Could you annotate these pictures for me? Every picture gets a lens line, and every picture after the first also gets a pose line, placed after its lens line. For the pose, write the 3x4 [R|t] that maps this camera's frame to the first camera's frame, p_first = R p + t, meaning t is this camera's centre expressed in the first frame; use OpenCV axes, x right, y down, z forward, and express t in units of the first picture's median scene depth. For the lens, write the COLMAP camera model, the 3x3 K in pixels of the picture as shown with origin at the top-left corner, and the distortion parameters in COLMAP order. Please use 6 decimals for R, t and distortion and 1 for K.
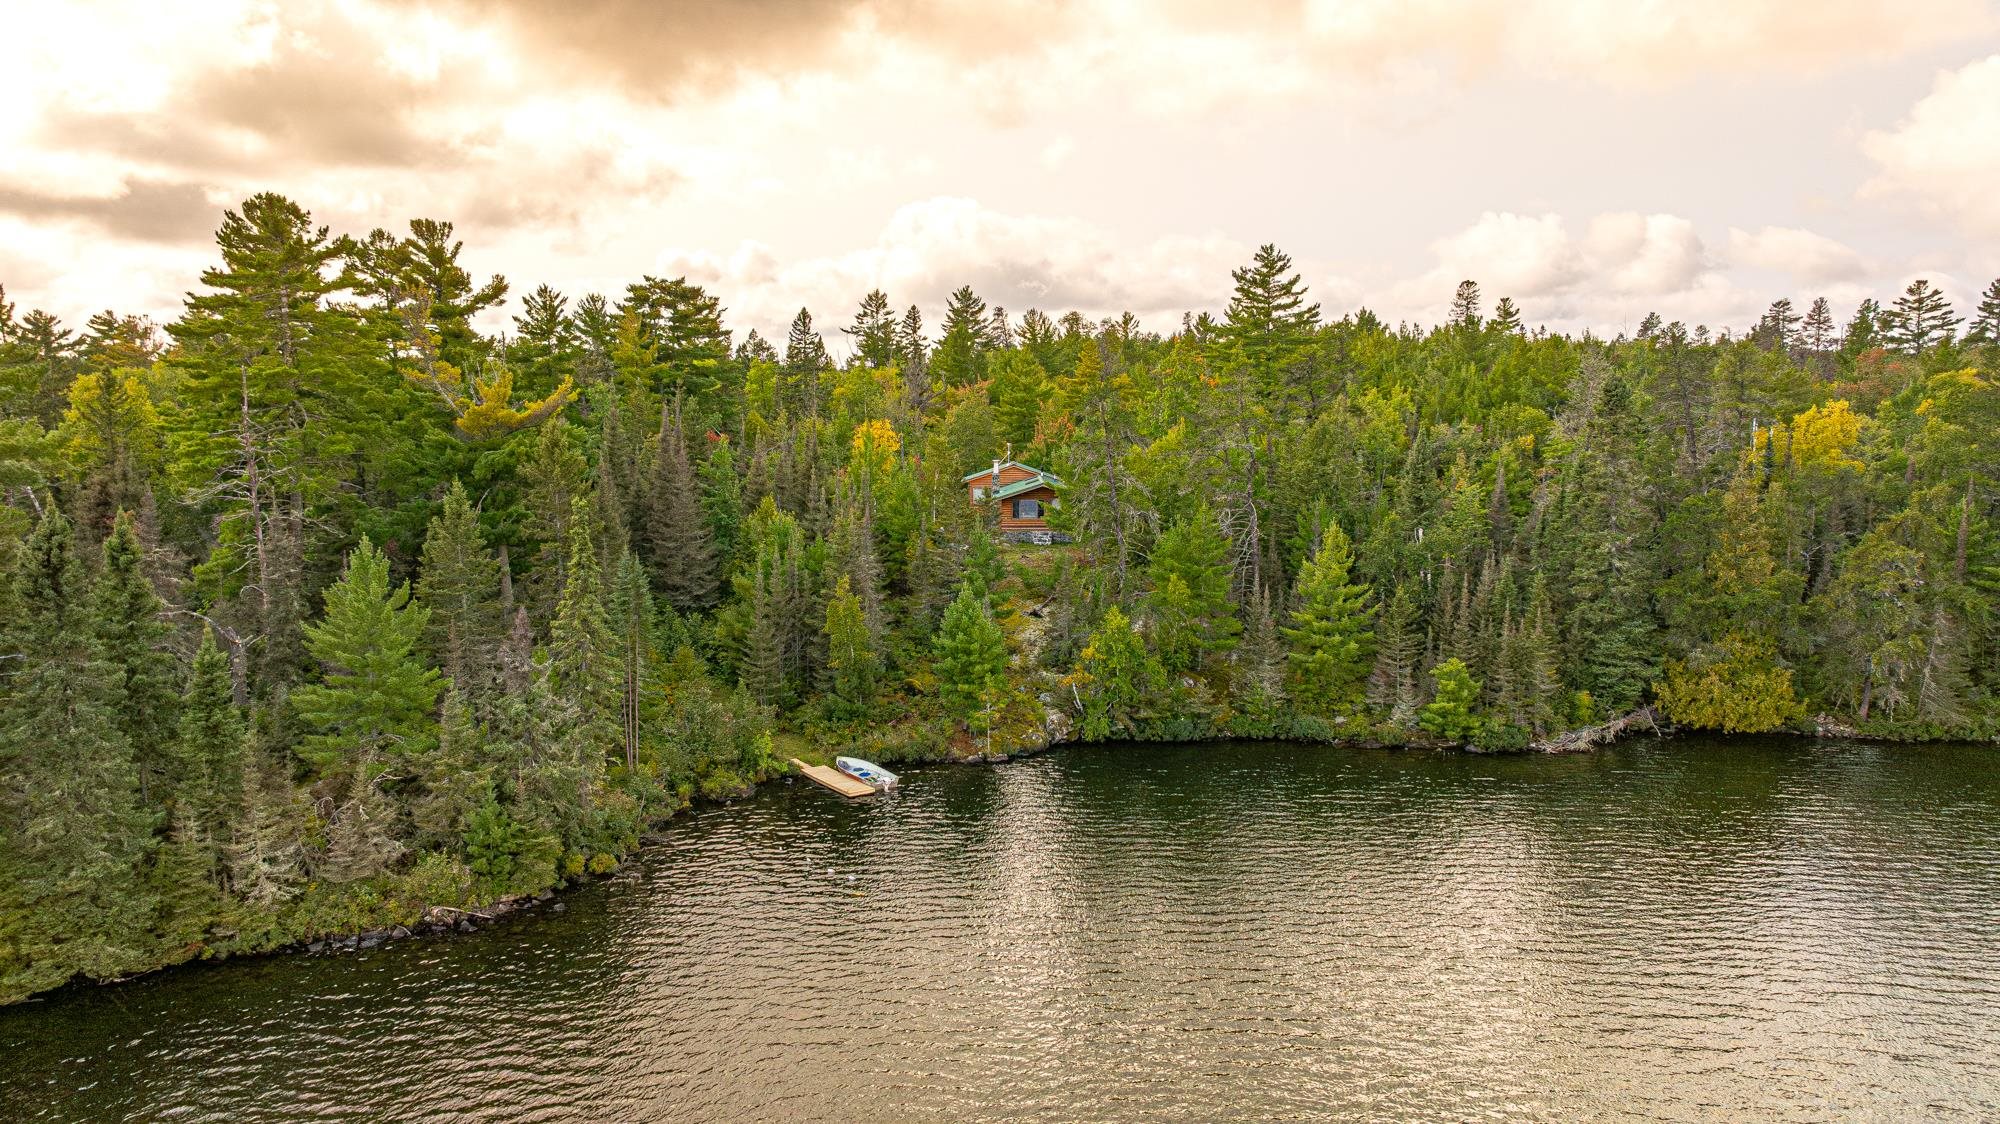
lens RADIAL K [[1400.3, 0, 999.5], [0, 1400.3, 562.2], [0, 0, 1]] dist [-0.030178, -0.000425]
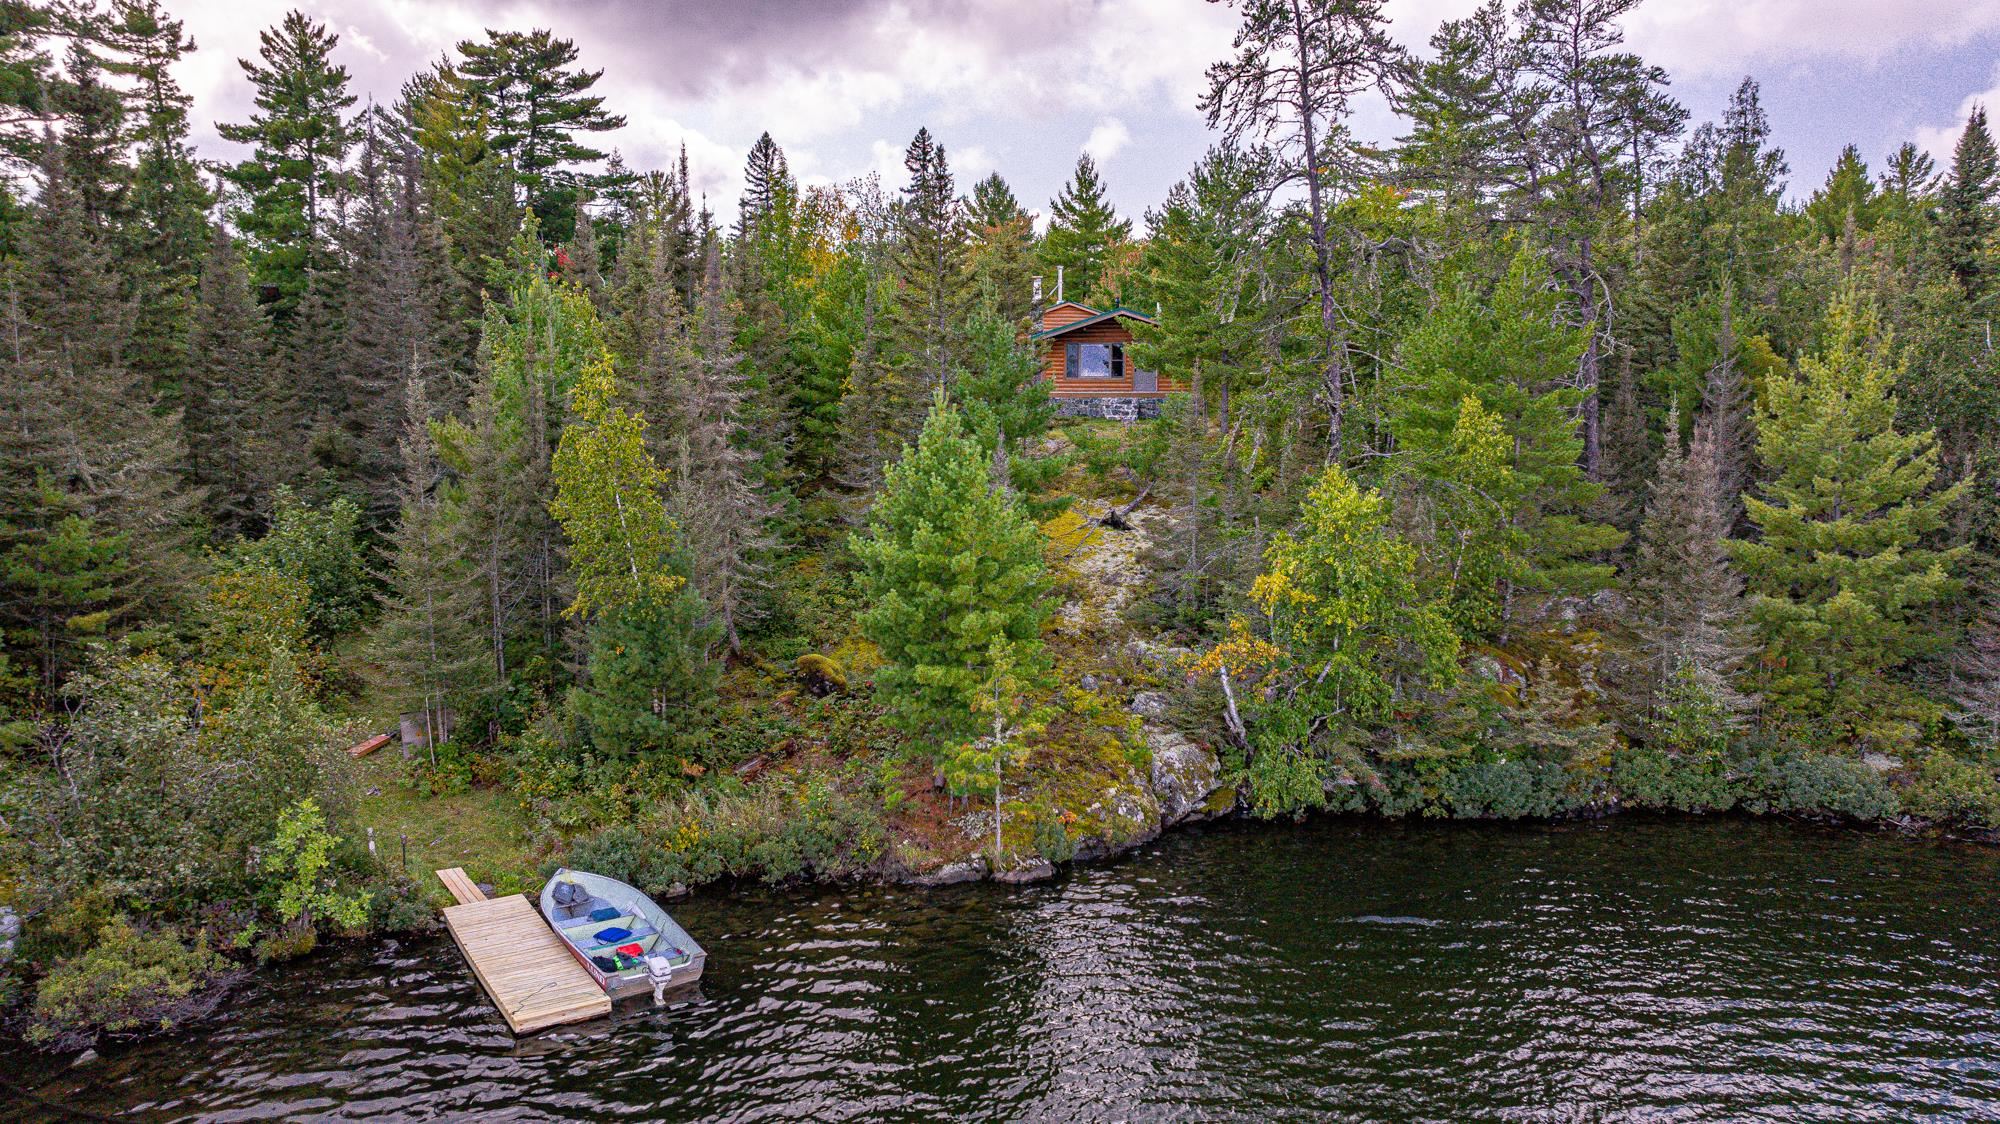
lens RADIAL K [[1400.3, 0, 997.9], [0, 1400.3, 562.2], [0, 0, 1]] dist [-0.030178, -0.000425]
pose [[0.999286, 0.005142, -0.037418, 0.004755], [-0.005069, 0.999985, 0.002033, 0.056905], [0.037428, -0.001842, 0.999298, 0.609962]]
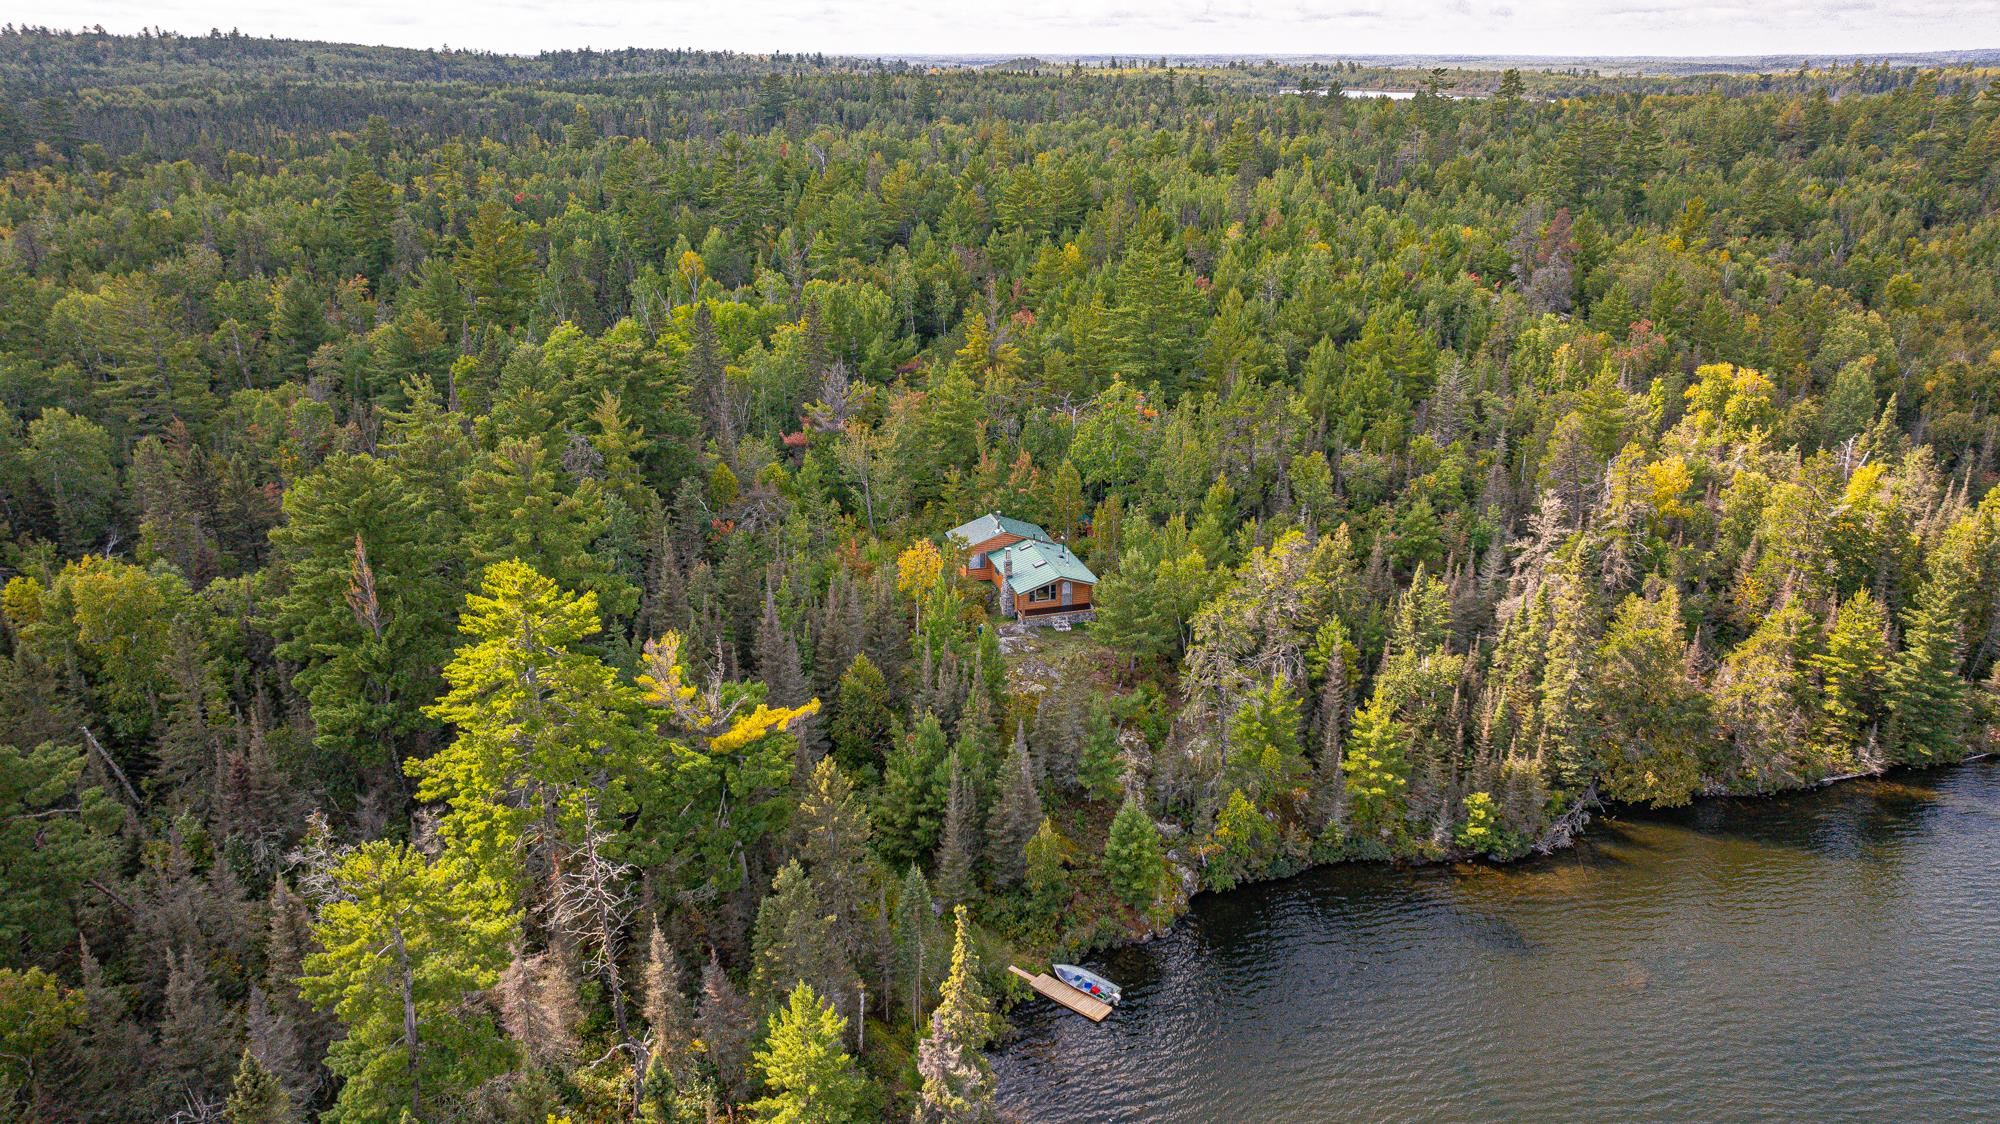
lens RADIAL K [[1400.3, 0, 1002.2], [0, 1400.3, 559.9], [0, 0, 1]] dist [-0.030178, -0.000425]
pose [[0.960644, -0.091888, 0.262145, -0.406132], [0.029284, 0.971945, 0.233377, -0.441943], [-0.276236, -0.216516, 0.936384, -0.028577]]
